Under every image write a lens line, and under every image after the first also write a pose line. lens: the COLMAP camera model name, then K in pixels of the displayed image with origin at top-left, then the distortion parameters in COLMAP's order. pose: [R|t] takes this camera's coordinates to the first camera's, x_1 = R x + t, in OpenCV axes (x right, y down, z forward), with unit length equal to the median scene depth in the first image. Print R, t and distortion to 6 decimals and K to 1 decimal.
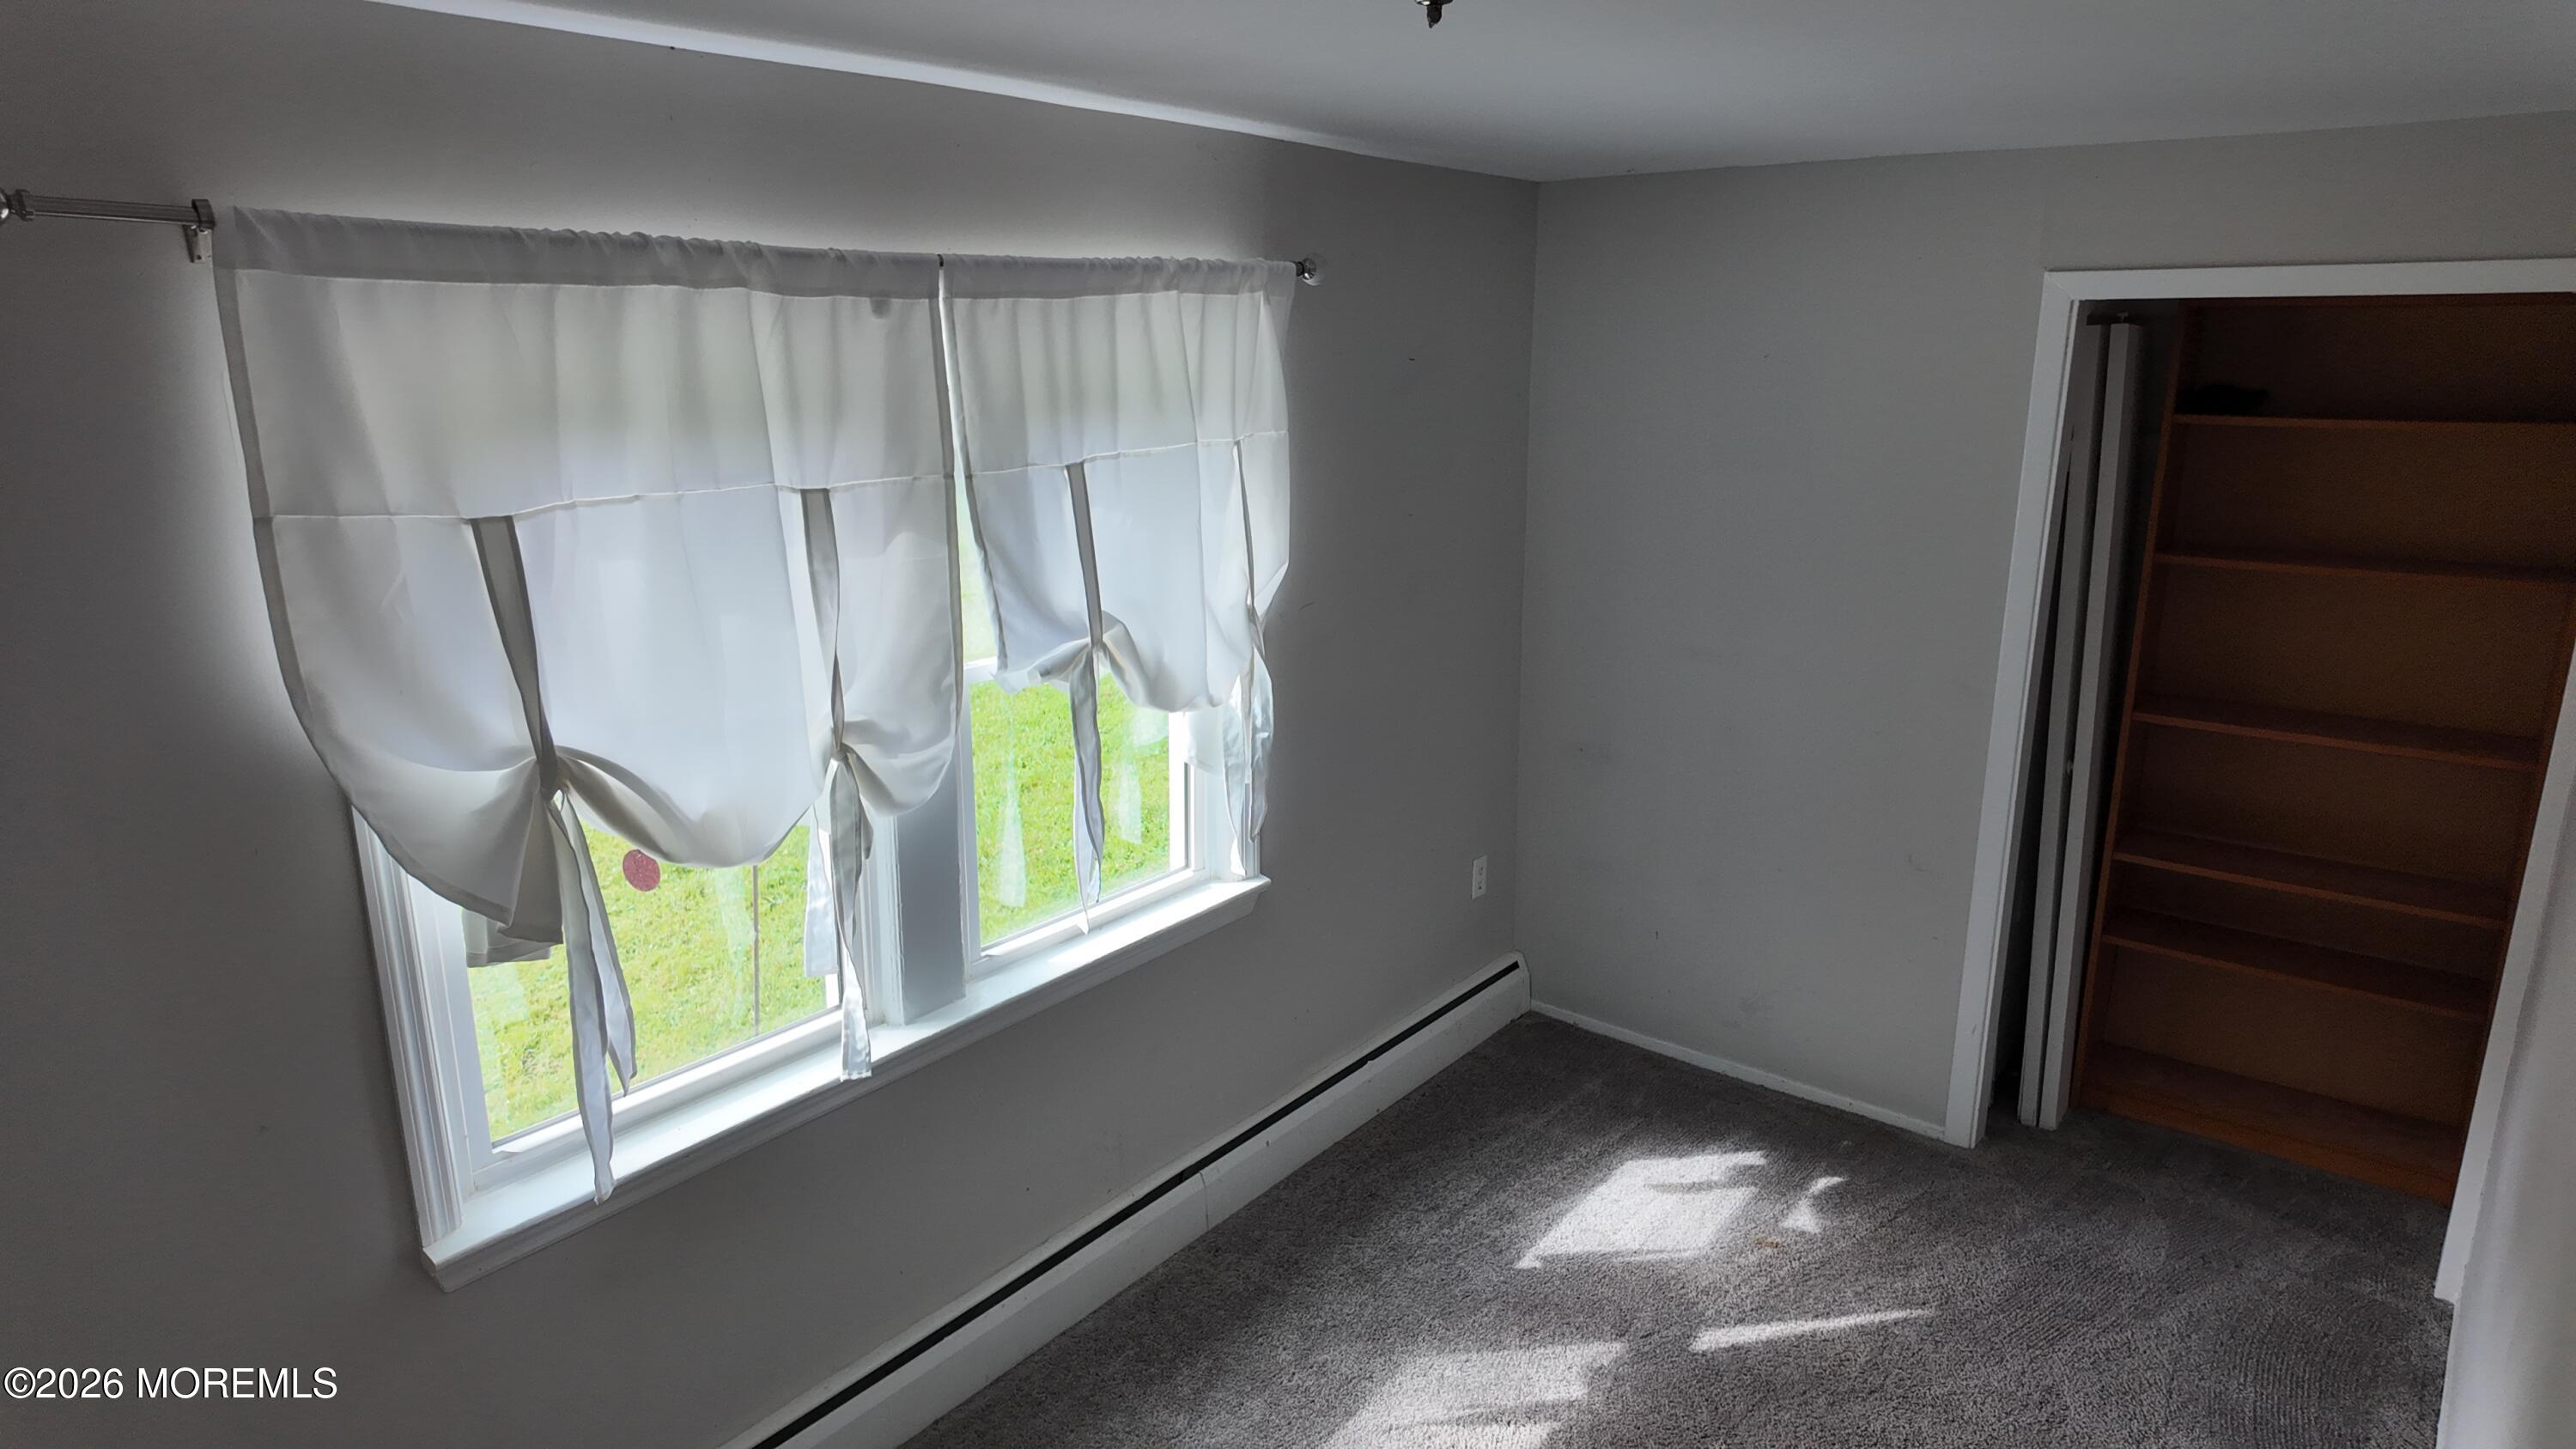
lens RADIAL K [[1504.2, 0, 1310.6], [0, 1504.2, 720.9], [0, 0, 1]] dist [0.017651, -0.023520]
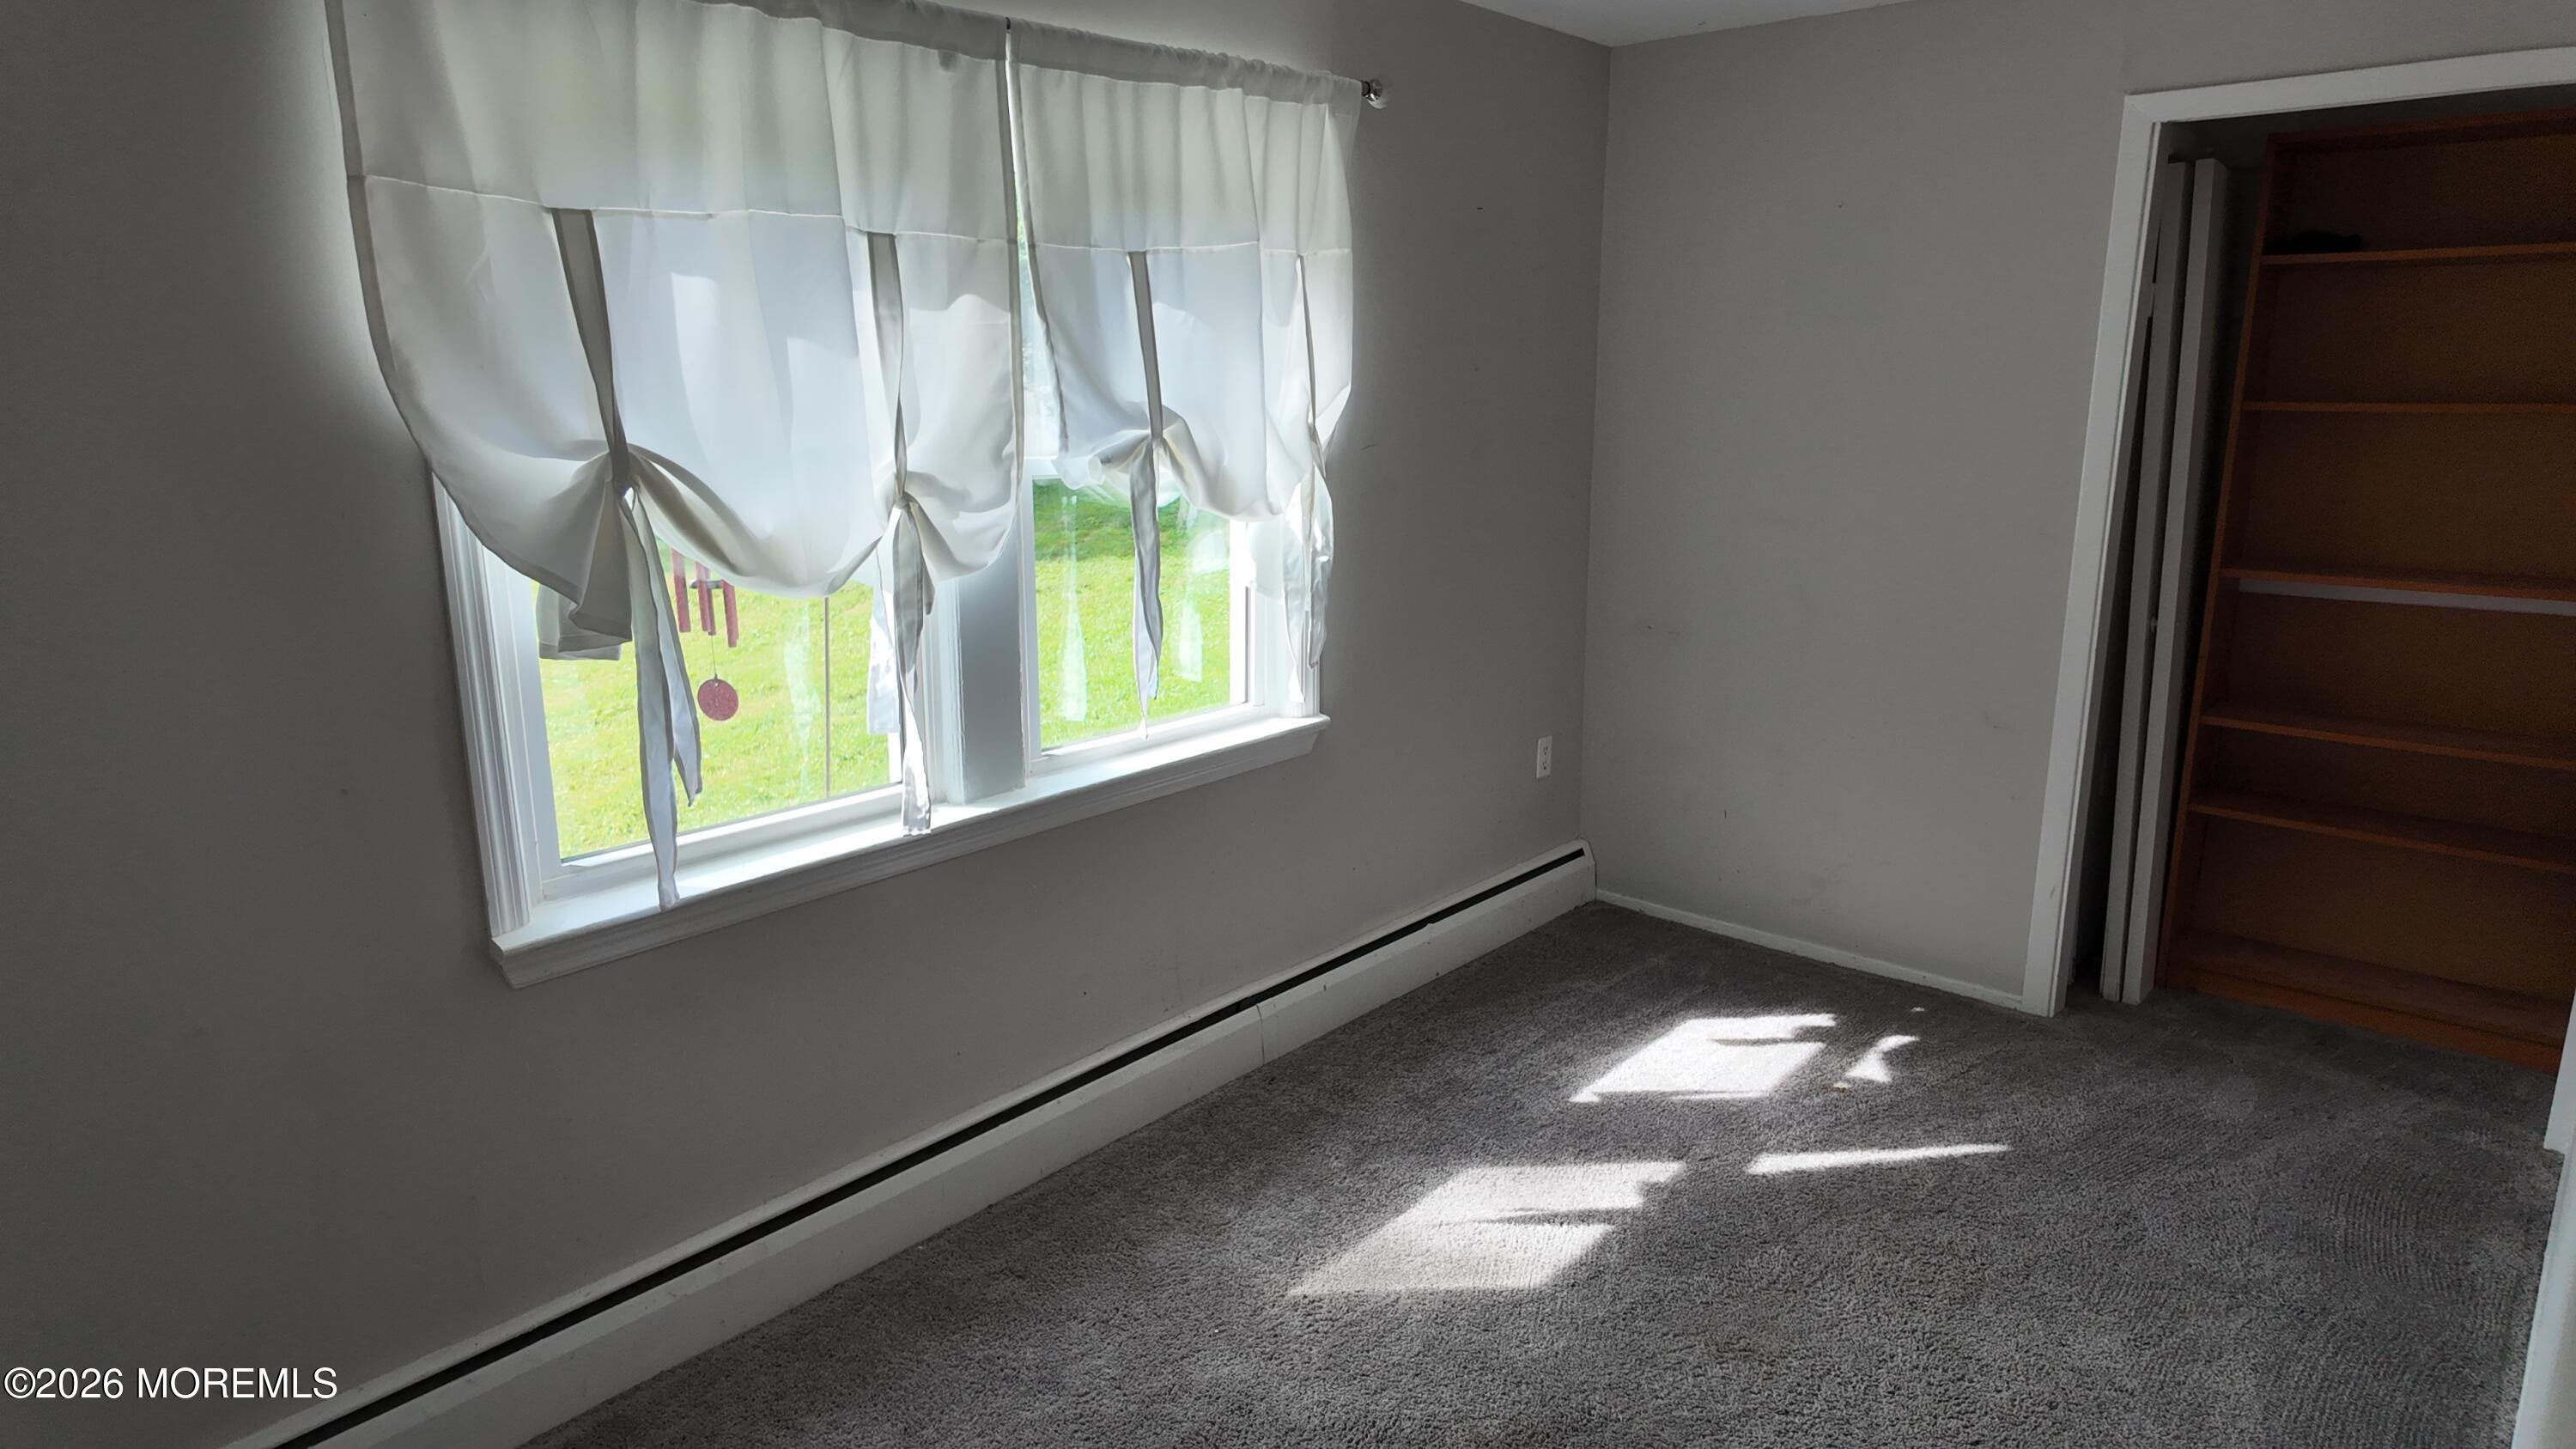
lens RADIAL K [[1504.2, 0, 1307.6], [0, 1504.2, 722.3], [0, 0, 1]] dist [0.017651, -0.023520]
pose [[0.998449, 0.010734, -0.054621, 0.015272], [-0.011933, 0.999694, -0.021666, 0.155730], [0.054372, 0.022284, 0.998272, -0.000053]]
